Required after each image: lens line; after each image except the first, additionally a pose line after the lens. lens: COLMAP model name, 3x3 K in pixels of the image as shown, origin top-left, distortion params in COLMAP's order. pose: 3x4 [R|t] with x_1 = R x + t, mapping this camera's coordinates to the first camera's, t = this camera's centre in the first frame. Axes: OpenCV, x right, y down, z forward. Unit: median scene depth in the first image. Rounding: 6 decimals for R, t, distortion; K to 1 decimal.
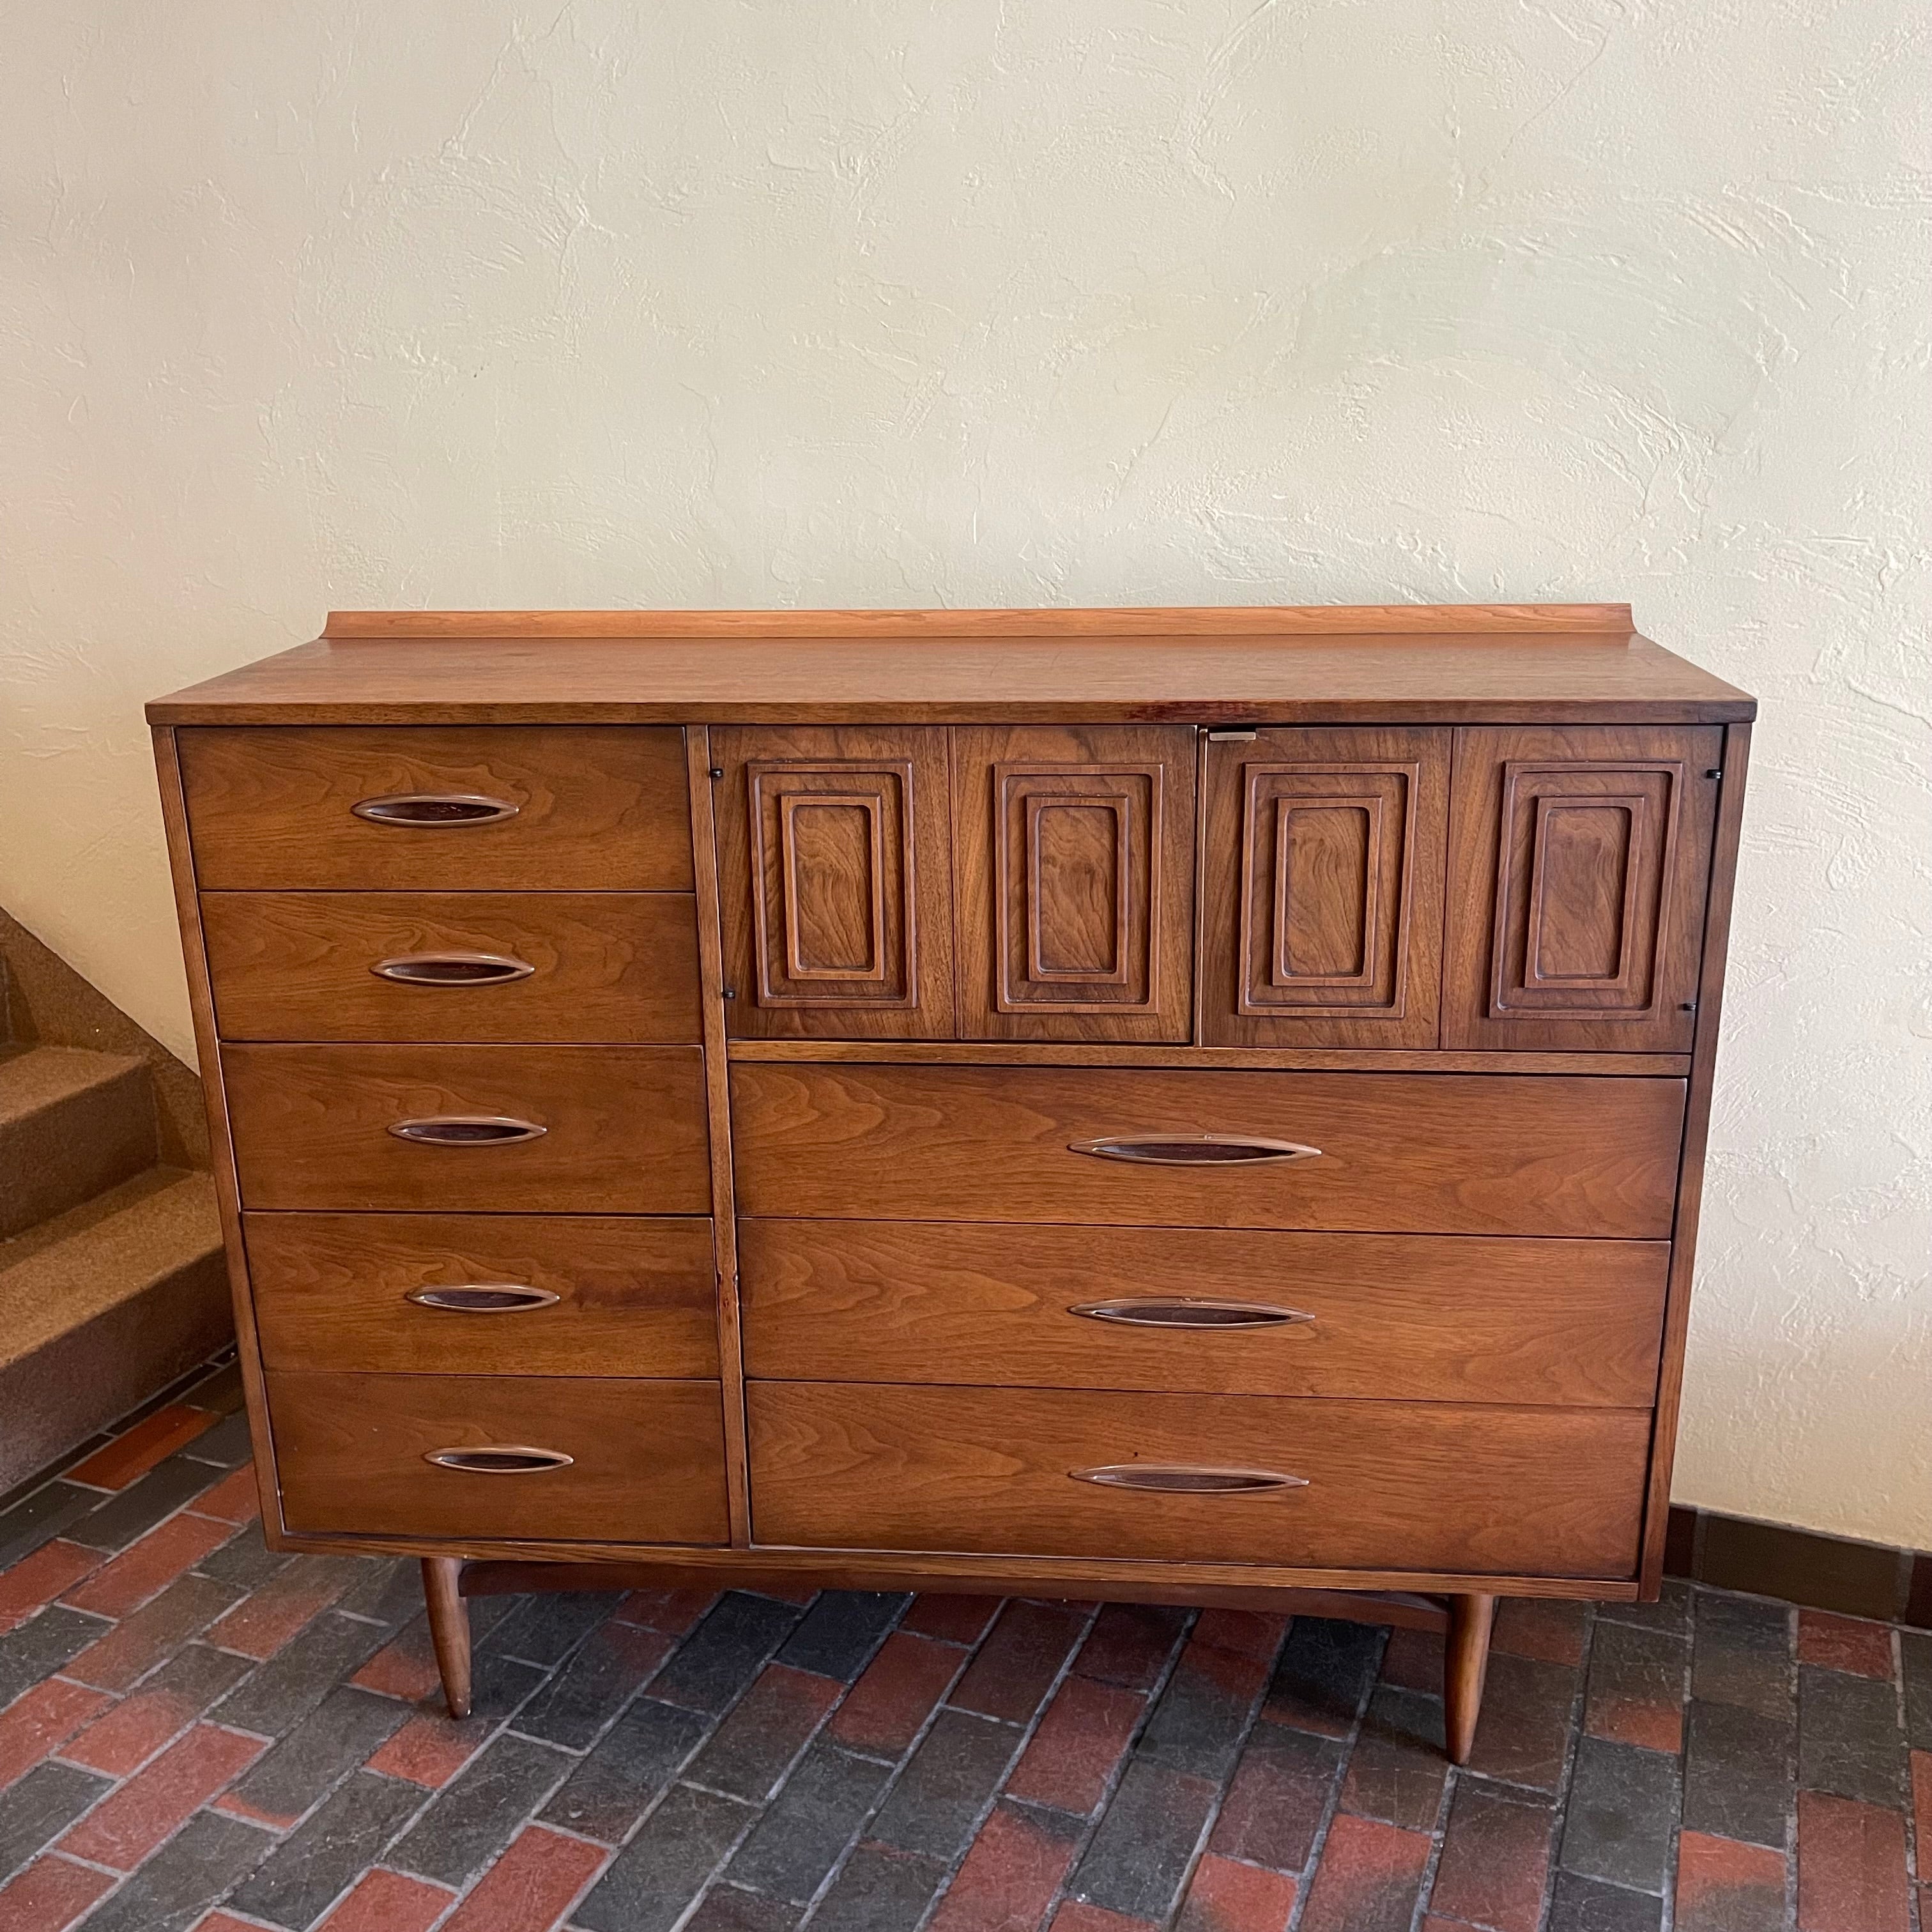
lens RADIAL K [[1960.1, 0, 948.7], [0, 1960.1, 960.5], [0, 0, 1]] dist [0.024369, 0.000000]
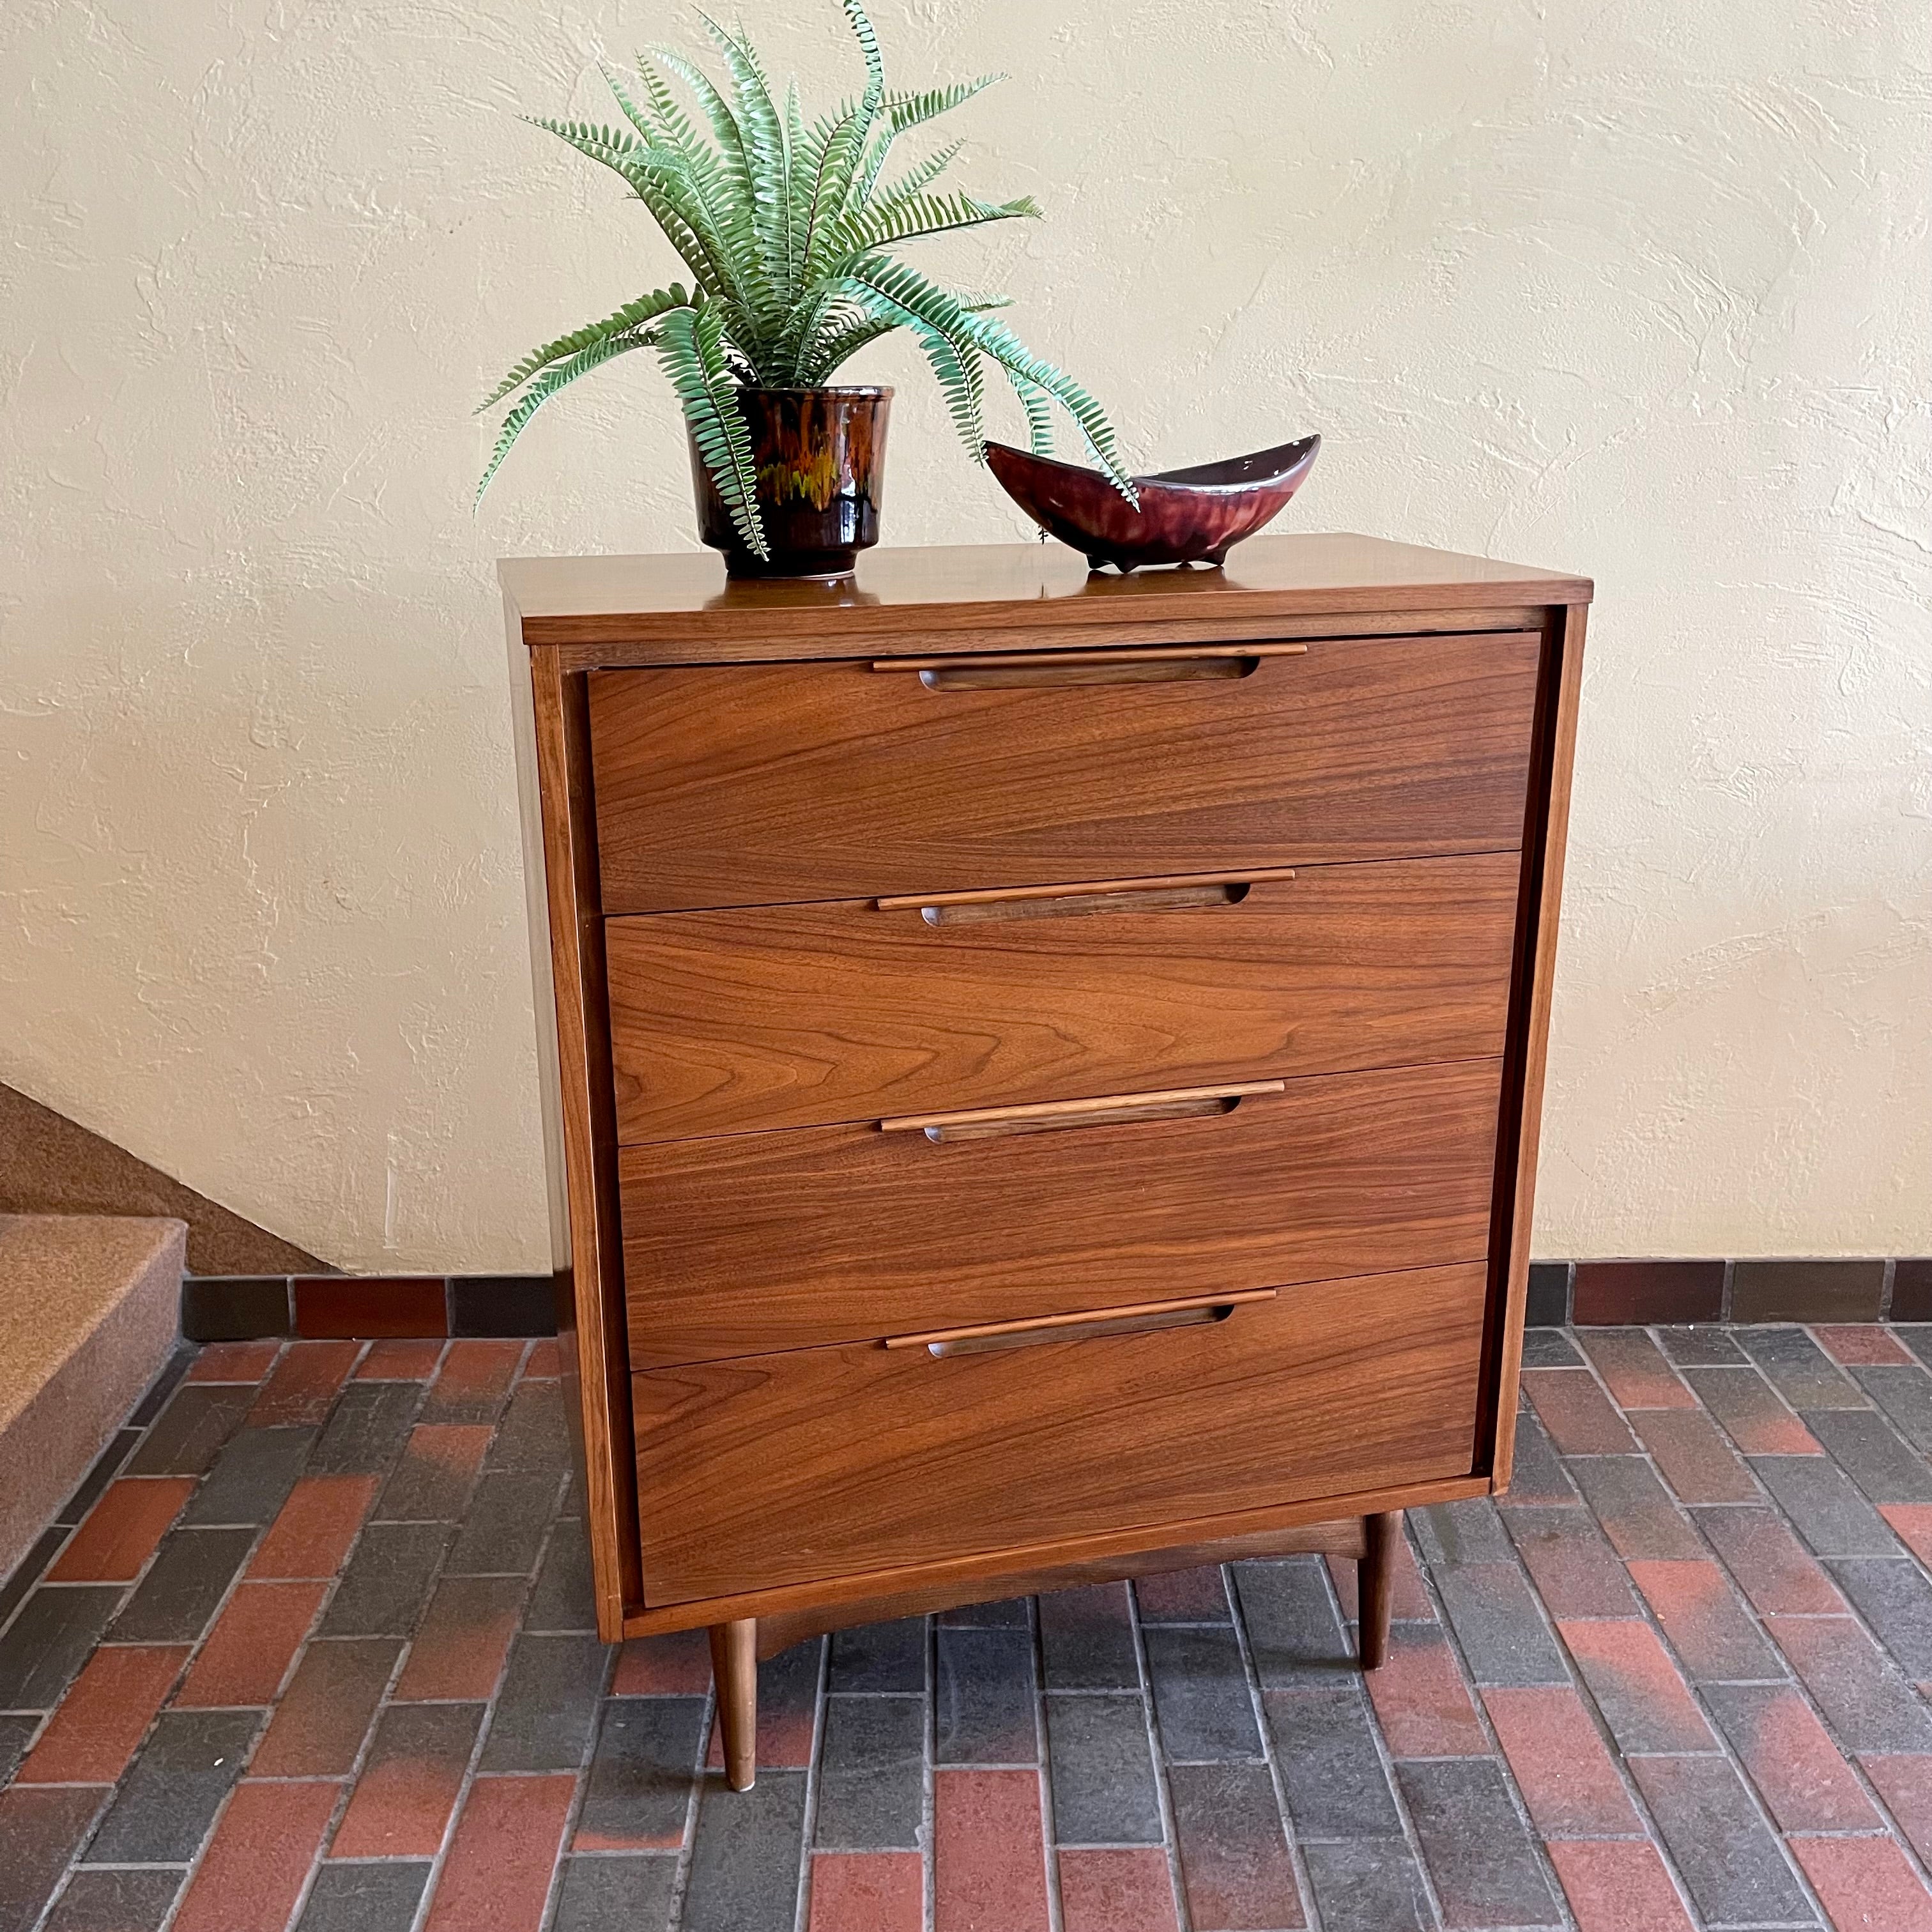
lens RADIAL K [[1960.1, 0, 972.1], [0, 1960.1, 959.4], [0, 0, 1]] dist [0.024369, 0.000000]
pose [[0.915268, -0.104432, 0.389074, -0.489712], [0.106248, 0.994196, 0.016913, 0.044450], [-0.388582, 0.025858, 0.921051, 0.127736]]
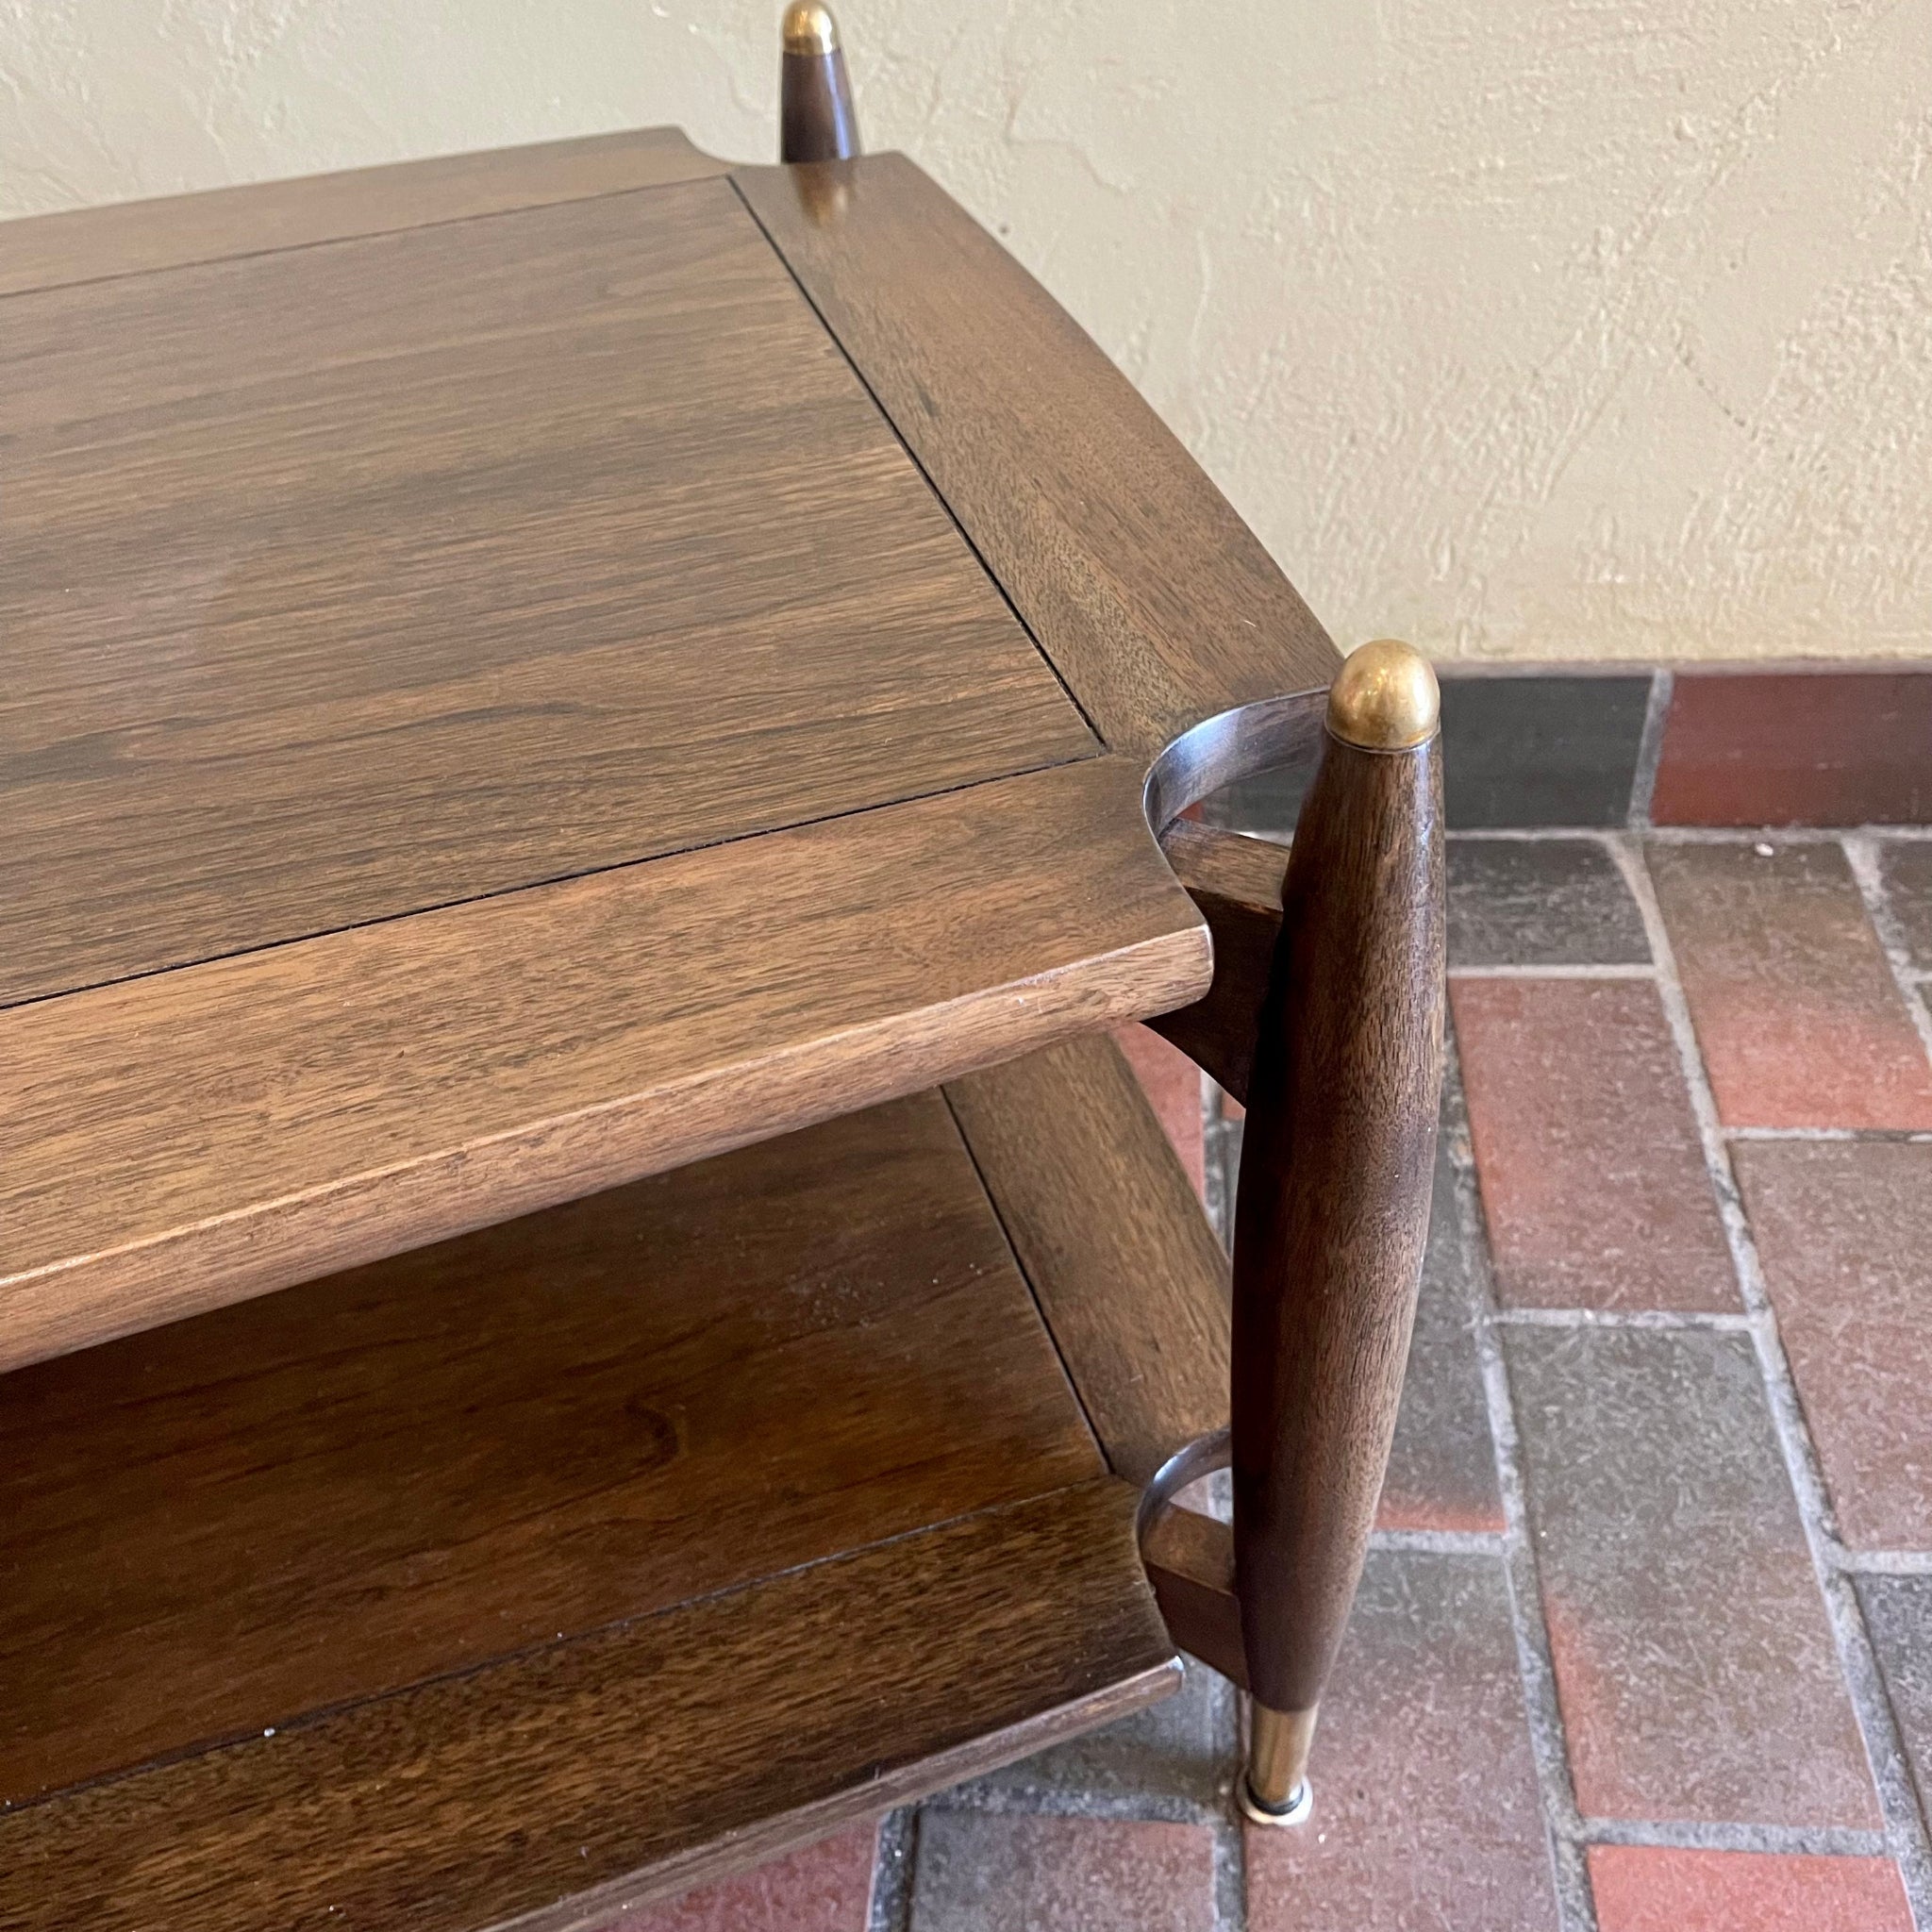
lens RADIAL K [[1960.1, 0, 969.4], [0, 1960.1, 982.2], [0, 0, 1]] dist [0.024369, 0.000000]
pose [[0.949710, -0.229902, 0.212595, 0.062824], [0.123452, 0.898842, 0.420528, 0.152633], [-0.287770, -0.373134, 0.882020, 0.758094]]
